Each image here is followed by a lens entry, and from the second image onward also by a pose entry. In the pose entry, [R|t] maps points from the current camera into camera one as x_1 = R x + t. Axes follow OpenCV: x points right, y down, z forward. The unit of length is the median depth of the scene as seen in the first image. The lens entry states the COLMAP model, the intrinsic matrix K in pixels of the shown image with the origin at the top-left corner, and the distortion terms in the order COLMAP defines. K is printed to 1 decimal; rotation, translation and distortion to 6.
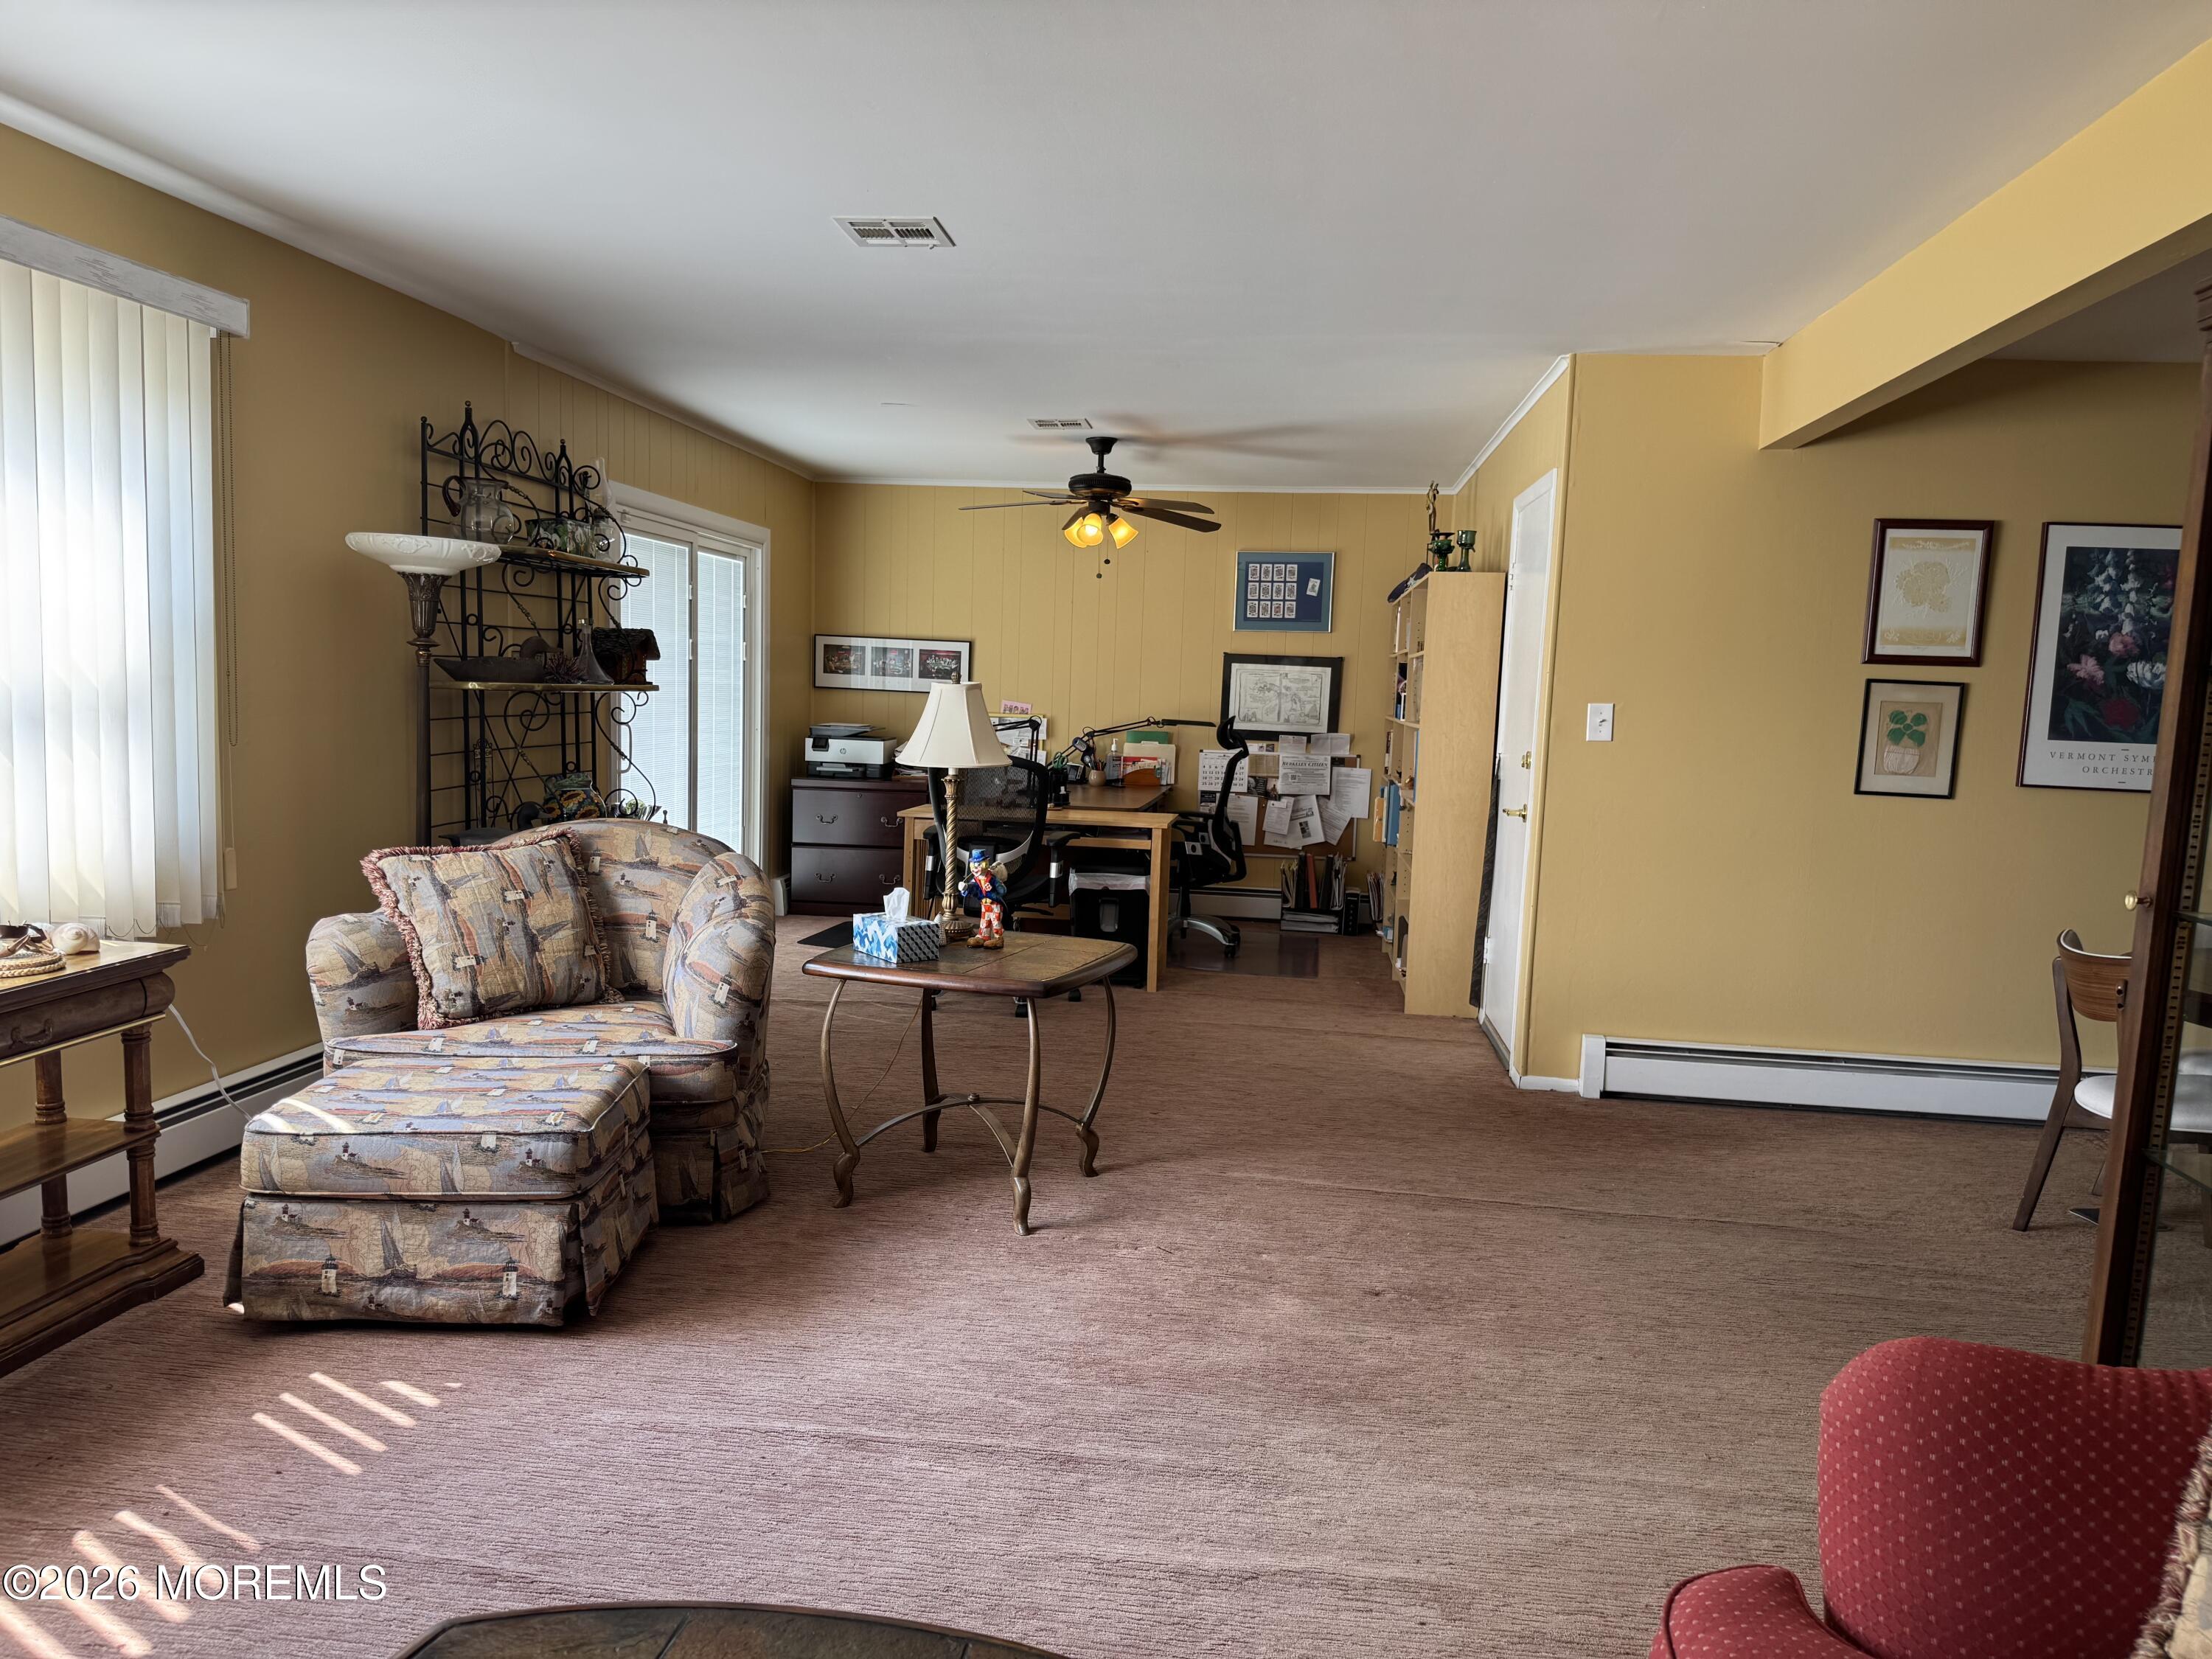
lens RADIAL K [[1549.1, 0, 1106.0], [0, 1549.1, 829.5], [0, 0, 1]] dist [0.042986, -0.072766]
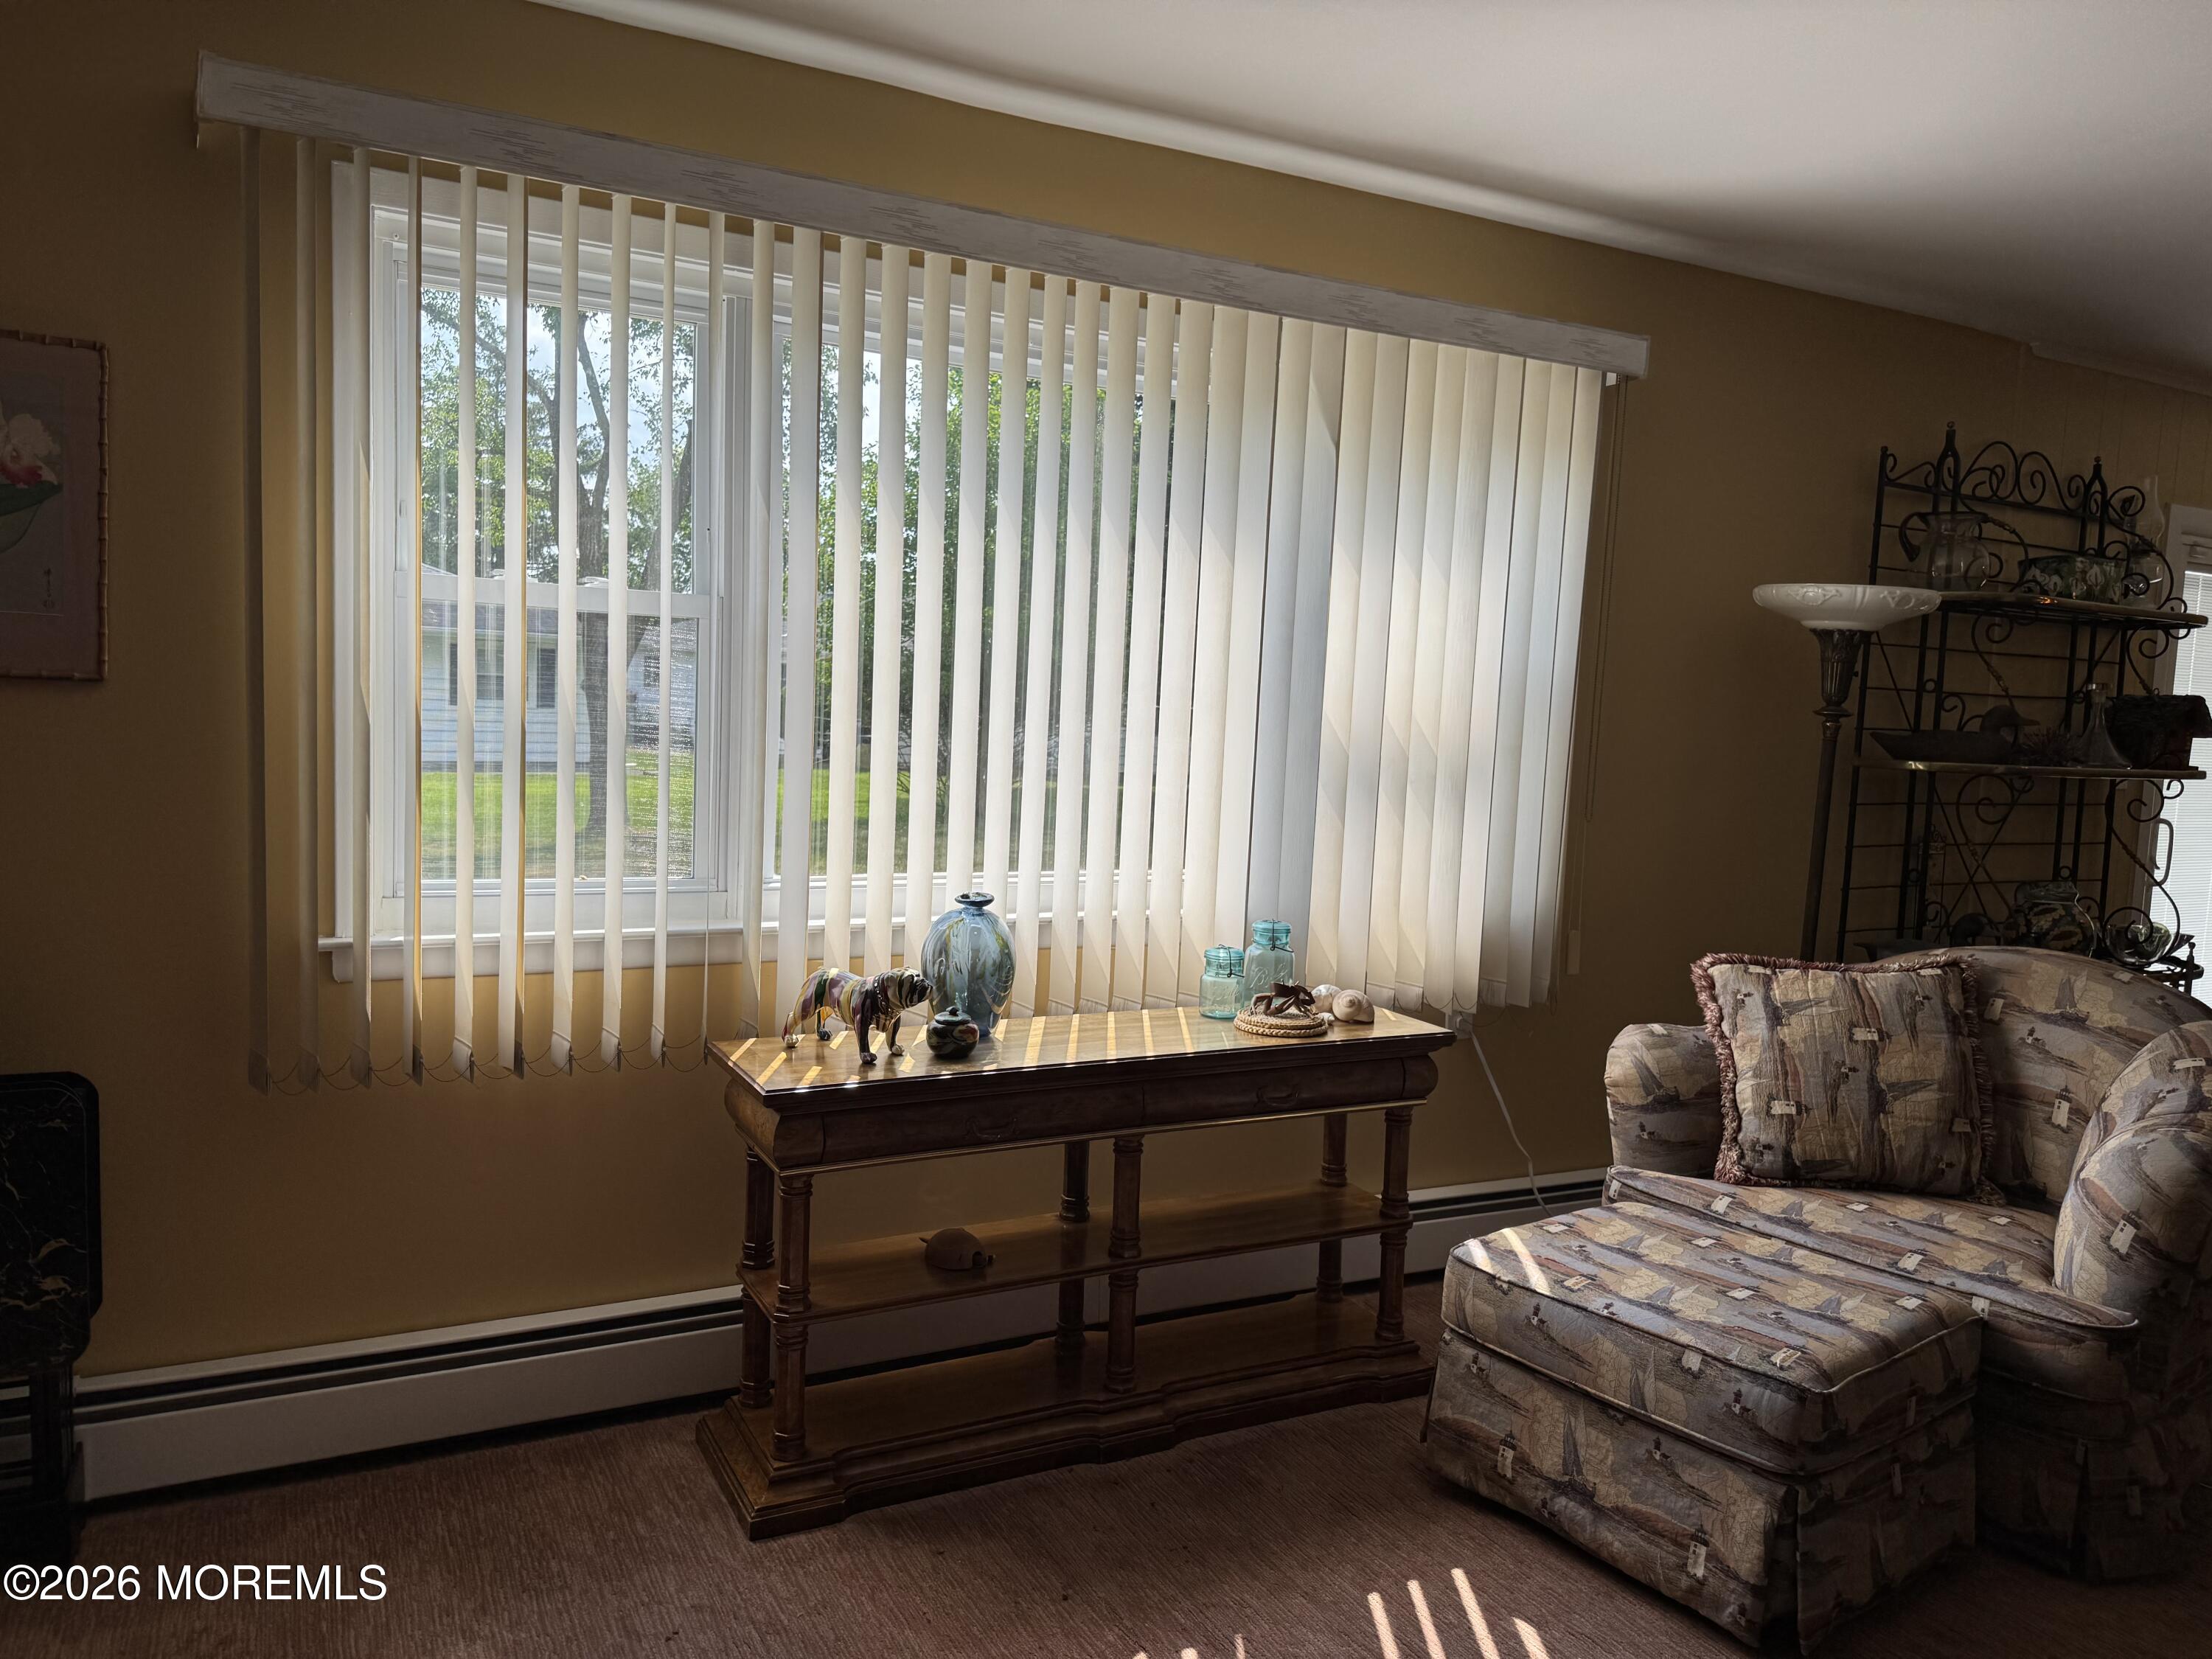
lens RADIAL K [[1549.1, 0, 1106.0], [0, 1549.1, 829.5], [0, 0, 1]] dist [0.042986, -0.072766]
pose [[0.564612, 0.061514, -0.823061, 0.041626], [-0.102906, 0.994684, 0.003748, -0.024801], [0.818916, 0.082582, 0.567941, 0.259501]]
